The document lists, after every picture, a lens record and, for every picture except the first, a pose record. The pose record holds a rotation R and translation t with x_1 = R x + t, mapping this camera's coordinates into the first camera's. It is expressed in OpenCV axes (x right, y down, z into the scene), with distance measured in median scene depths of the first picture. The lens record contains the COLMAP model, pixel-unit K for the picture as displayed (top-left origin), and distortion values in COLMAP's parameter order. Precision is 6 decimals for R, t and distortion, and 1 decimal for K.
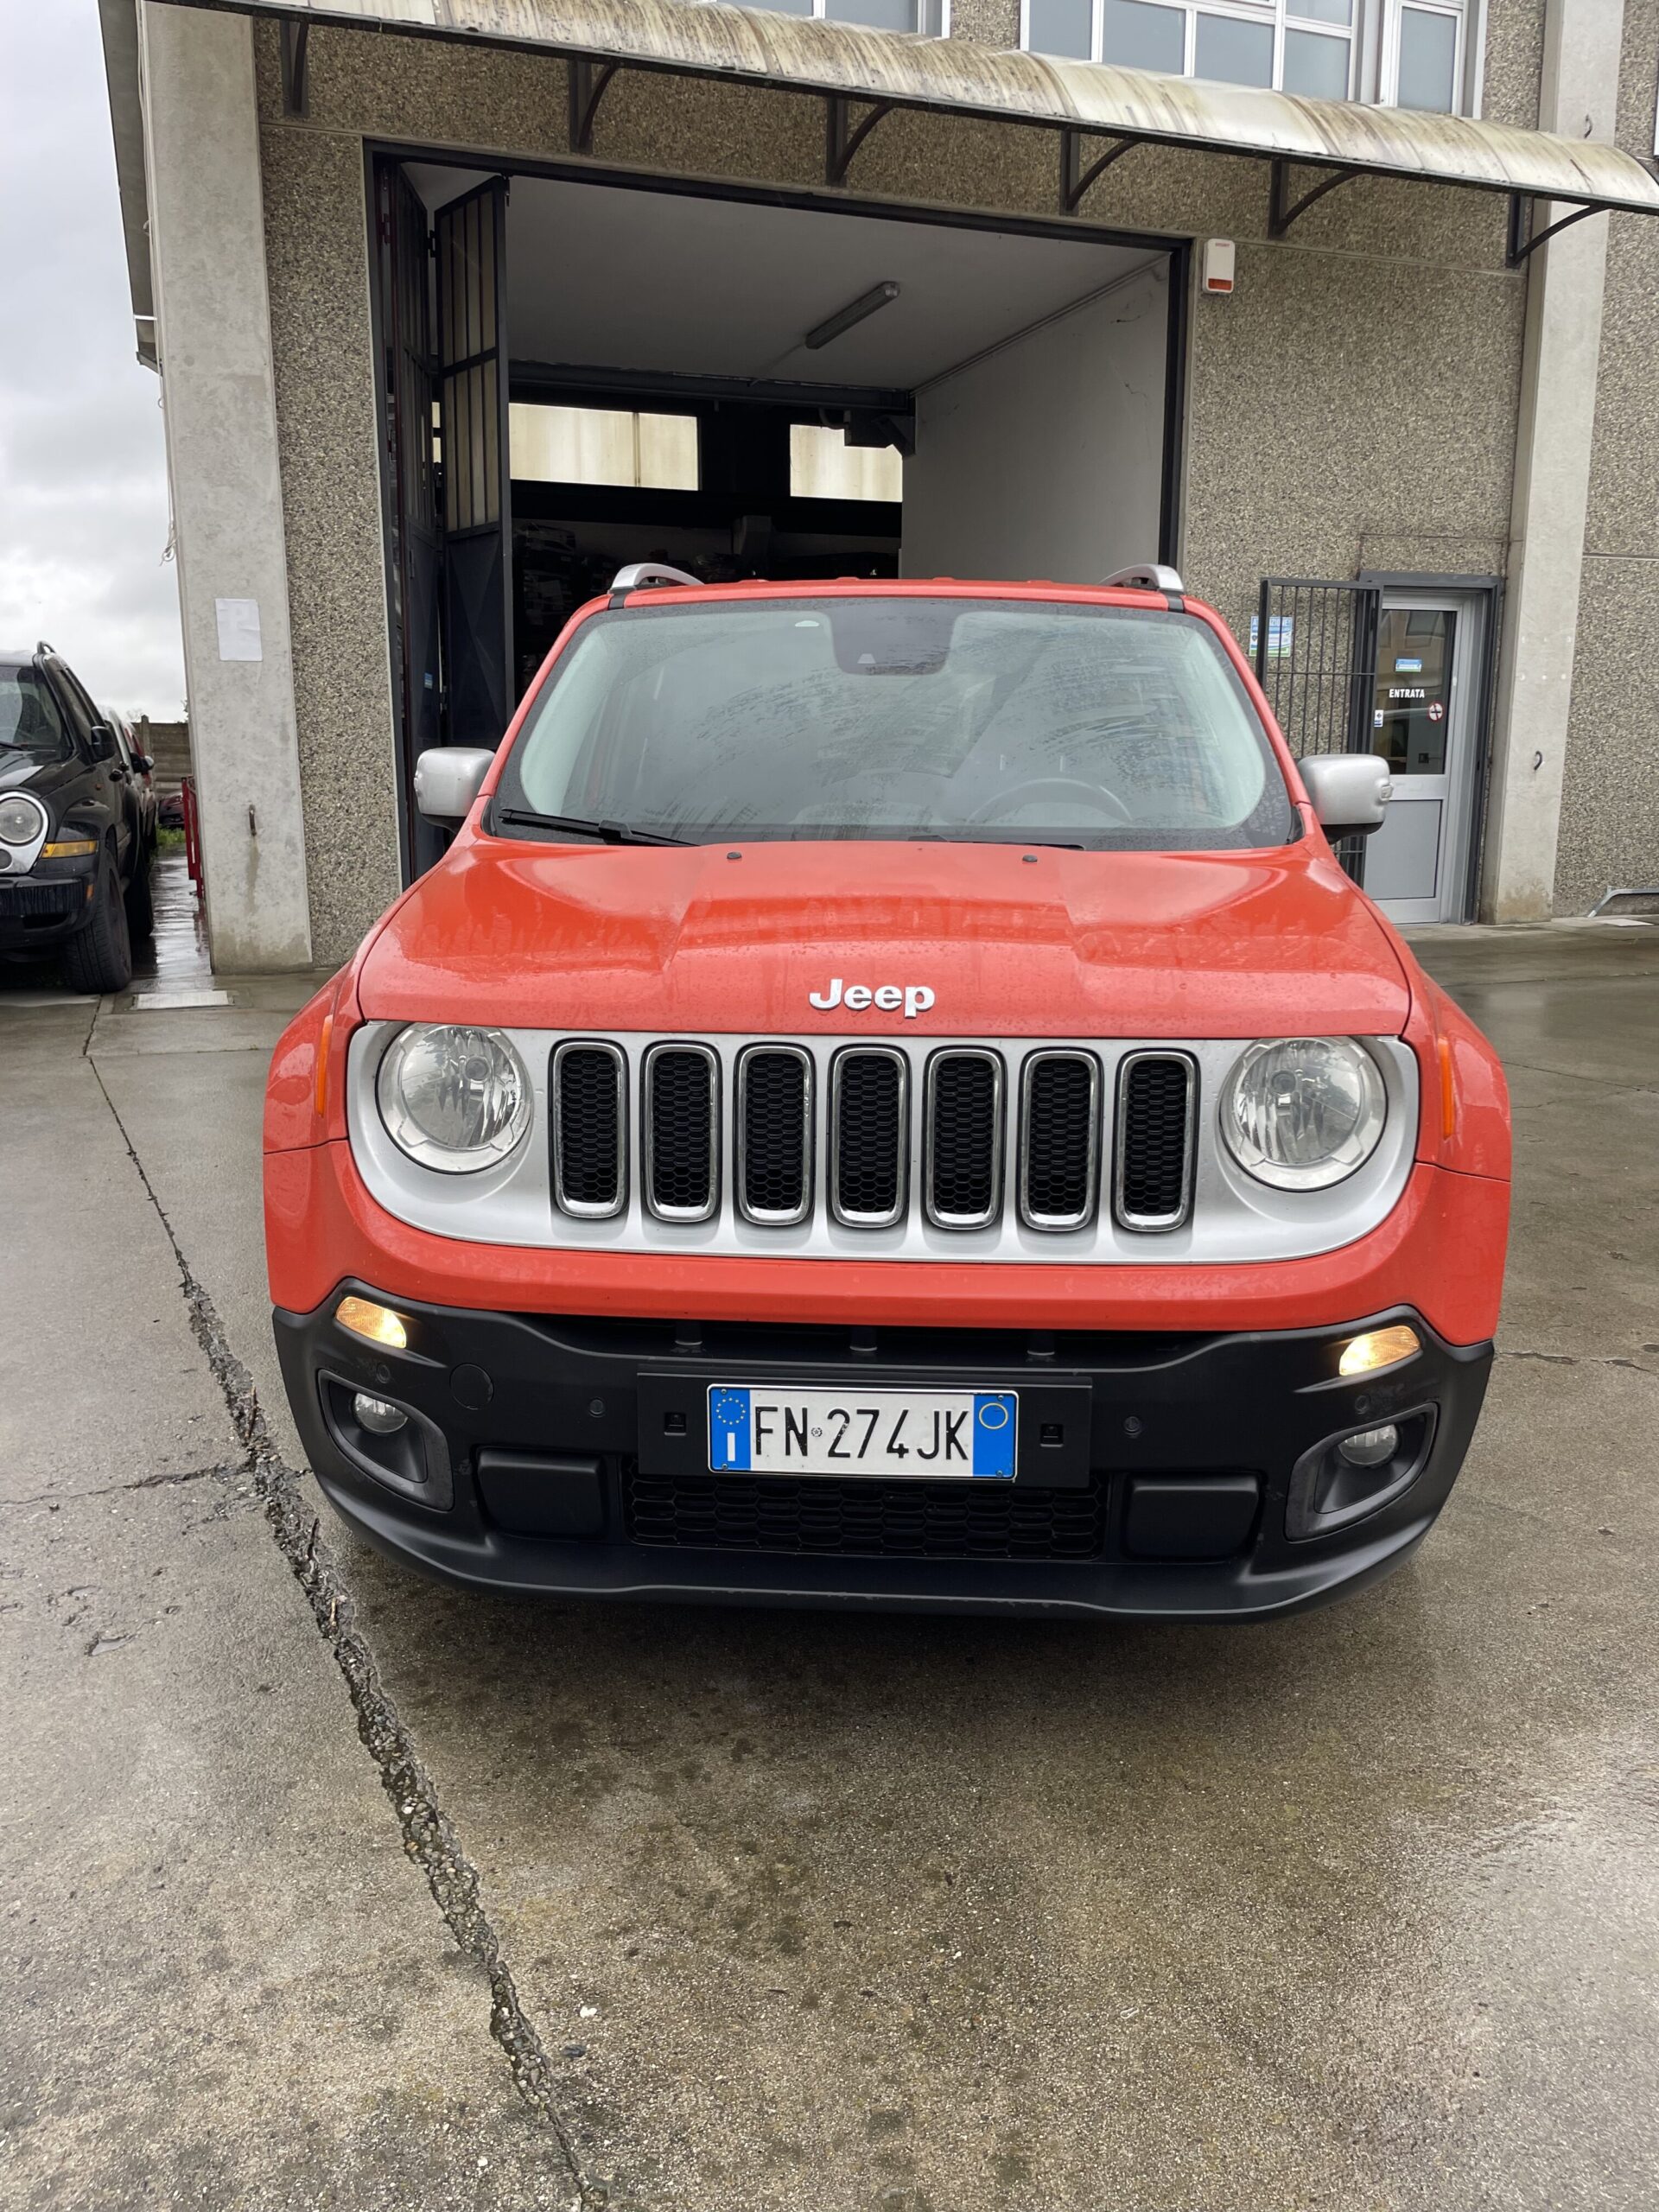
lens RADIAL K [[1682.5, 0, 839.0], [0, 1682.5, 1096.7], [0, 0, 1]] dist [0.055539, -0.077862]
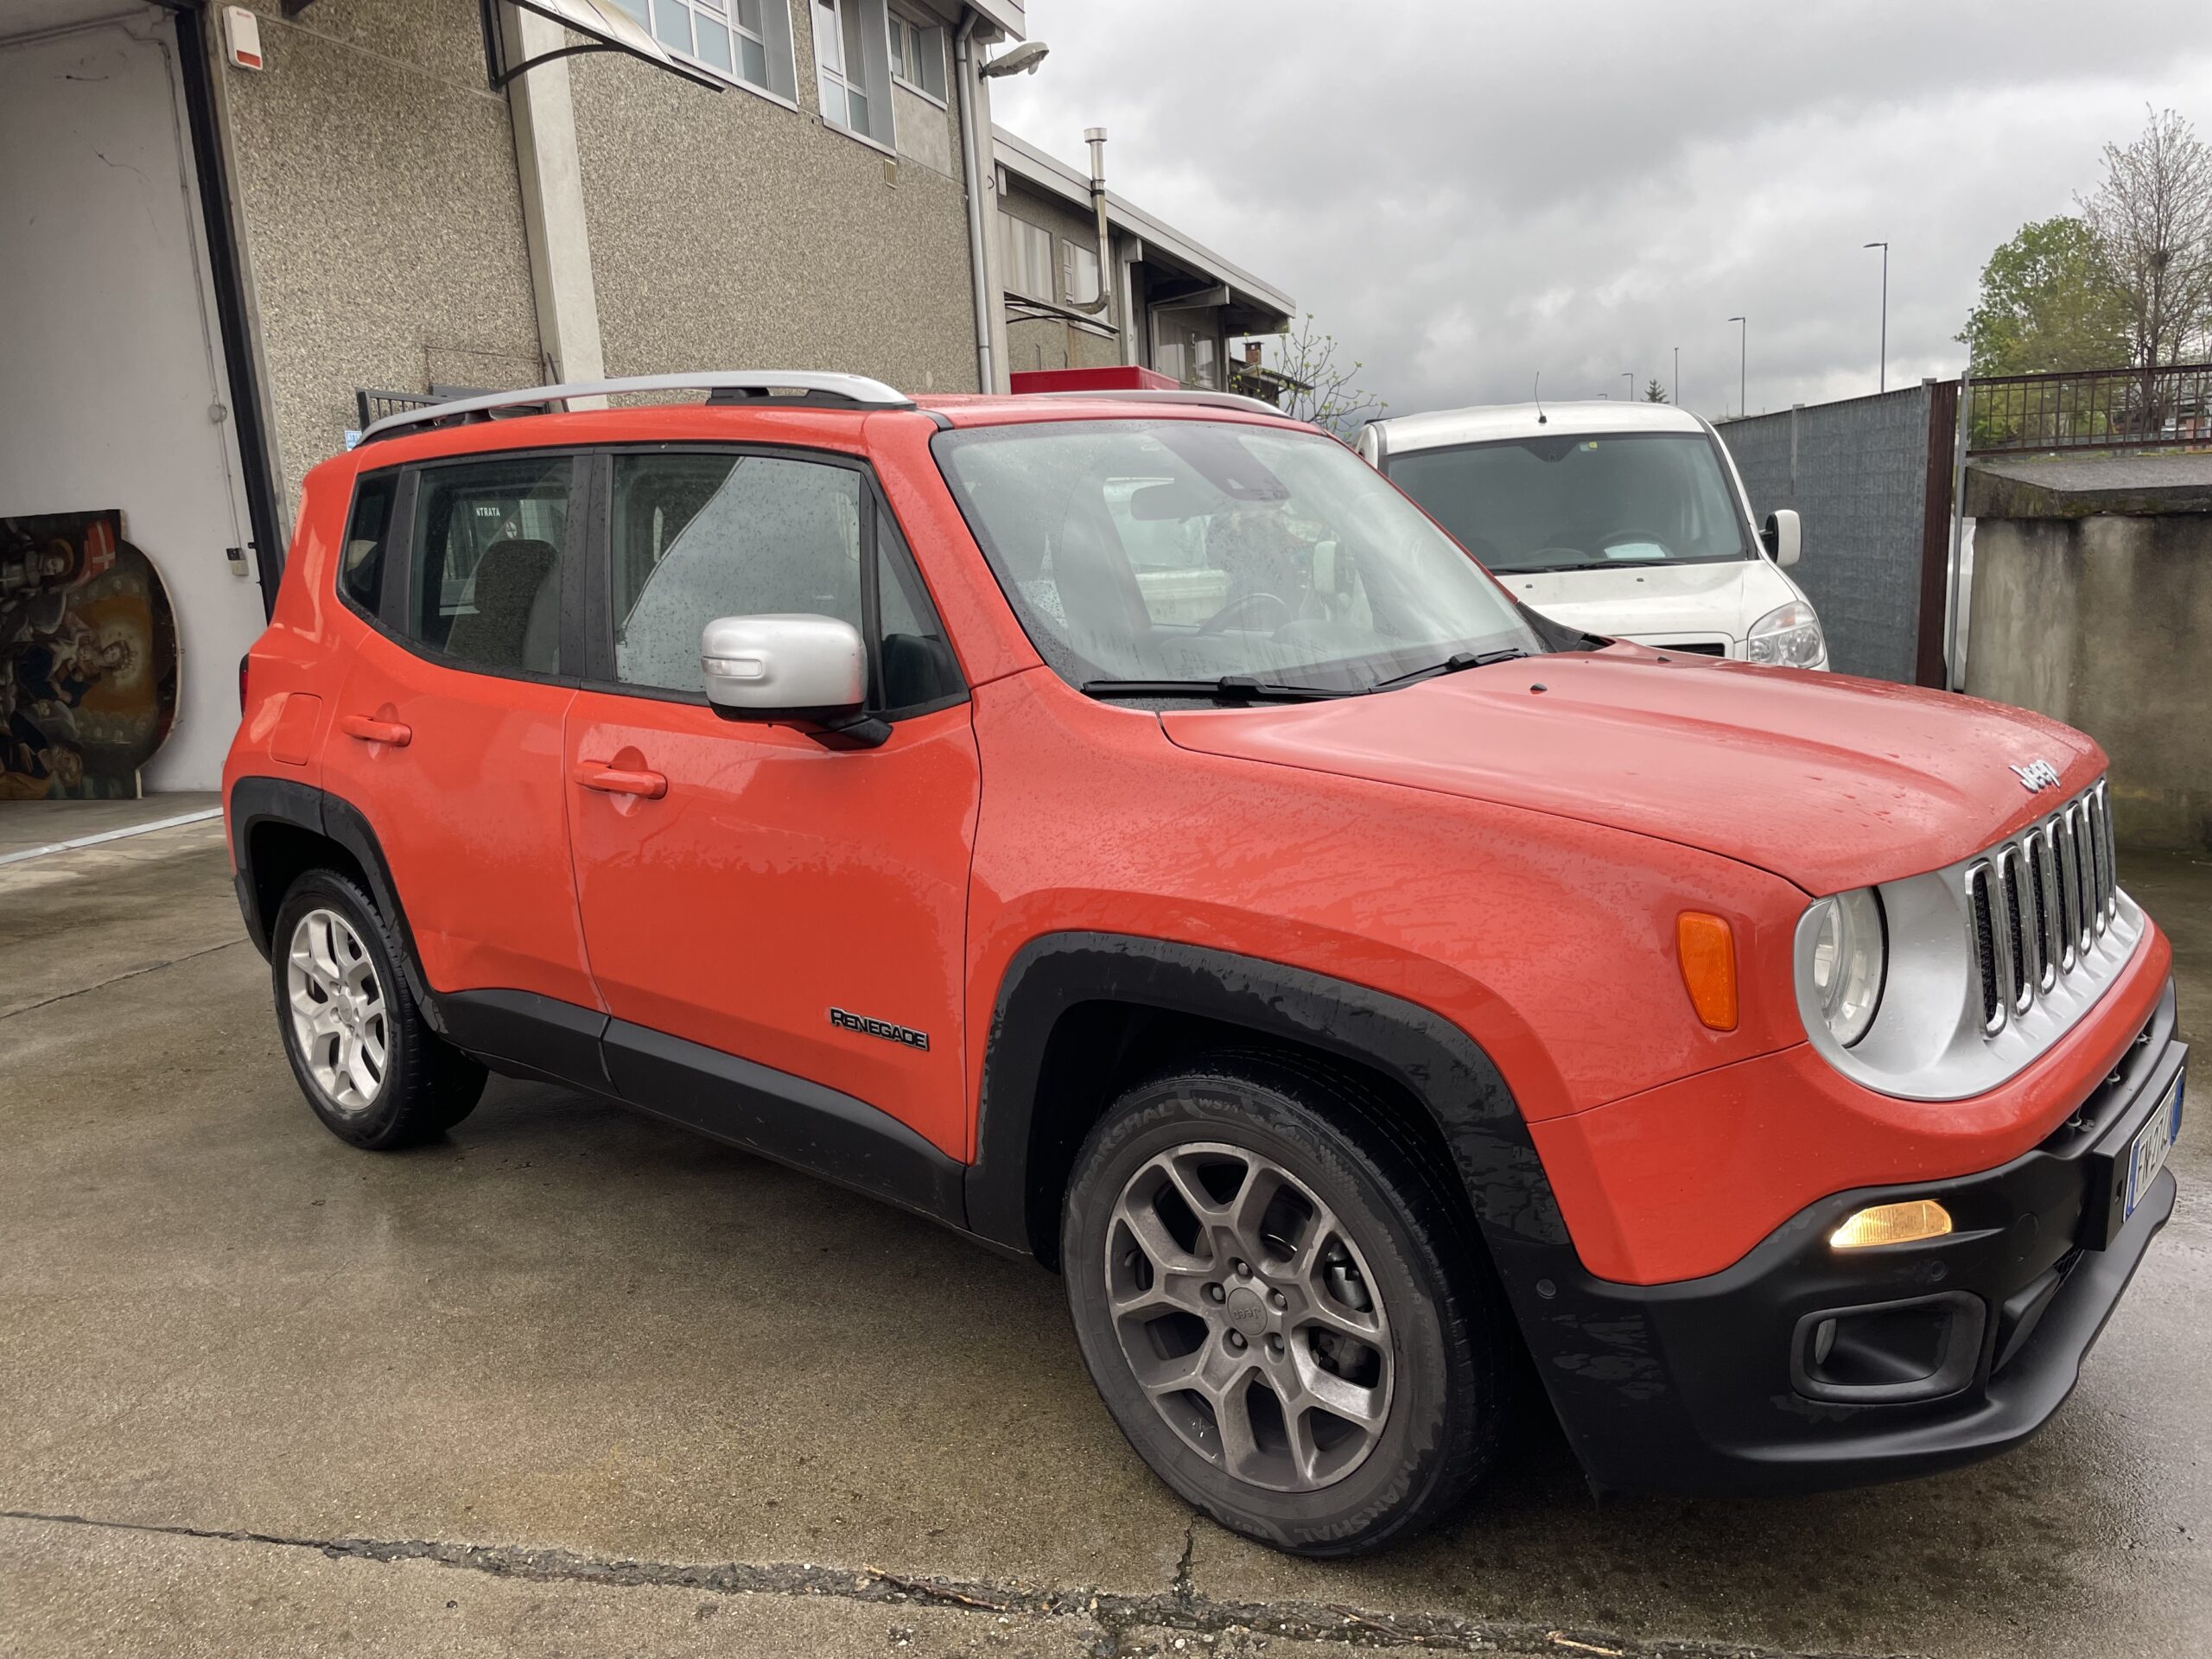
lens RADIAL K [[1682.5, 0, 1124.0], [0, 1682.5, 826.4], [0, 0, 1]] dist [0.055539, -0.077862]
pose [[0.604981, -0.171020, 0.777657, -0.244058], [0.207343, 0.976804, 0.053512, -0.041966], [-0.768769, 0.128868, 0.626408, 0.147679]]
